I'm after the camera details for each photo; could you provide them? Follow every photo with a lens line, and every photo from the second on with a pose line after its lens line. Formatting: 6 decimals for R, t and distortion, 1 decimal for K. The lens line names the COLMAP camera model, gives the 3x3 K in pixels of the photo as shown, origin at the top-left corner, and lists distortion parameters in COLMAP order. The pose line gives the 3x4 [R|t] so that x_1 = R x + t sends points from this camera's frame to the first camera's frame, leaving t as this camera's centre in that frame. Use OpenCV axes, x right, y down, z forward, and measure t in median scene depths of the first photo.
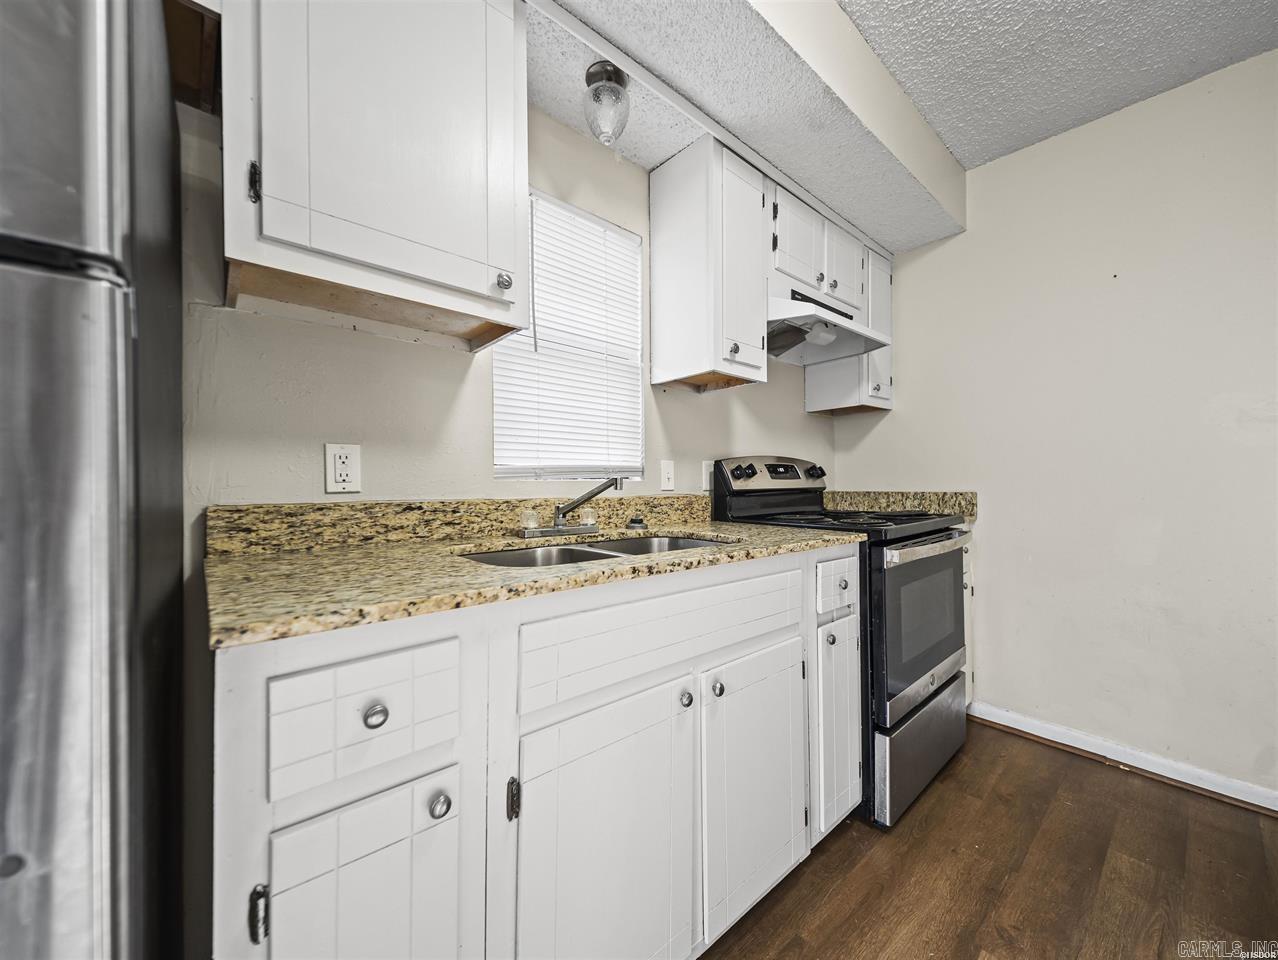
lens RADIAL K [[490.6, 0, 638.2], [0, 490.6, 466.8], [0, 0, 1]] dist [0.037901, -0.011300]
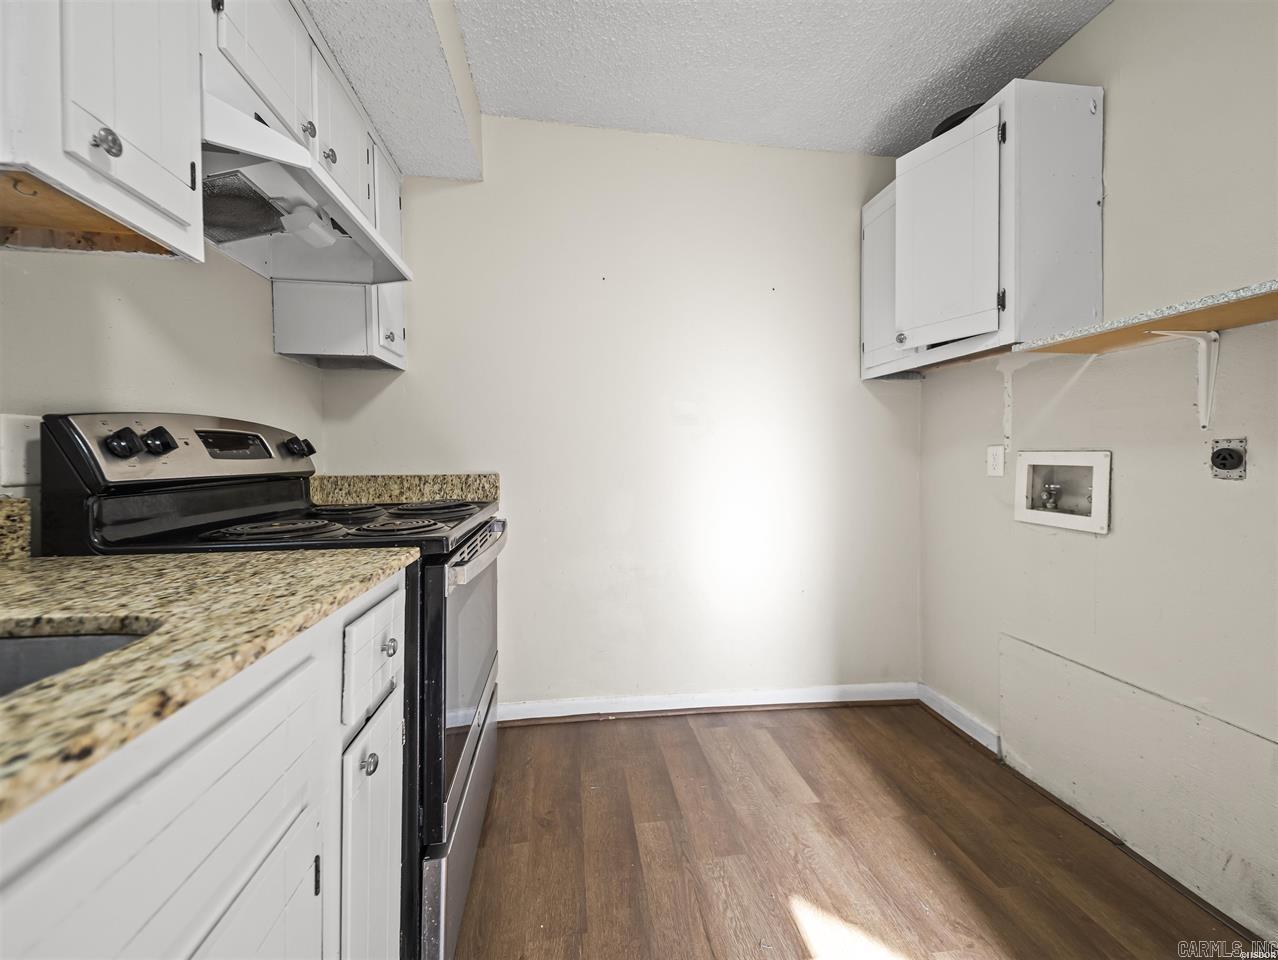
lens RADIAL K [[490.6, 0, 638.2], [0, 490.6, 466.8], [0, 0, 1]] dist [0.037901, -0.011300]
pose [[0.544192, -0.008994, 0.838913, 0.066358], [-0.027549, 0.999212, 0.028584, 0.005764], [-0.838509, -0.038666, 0.543515, 0.319727]]
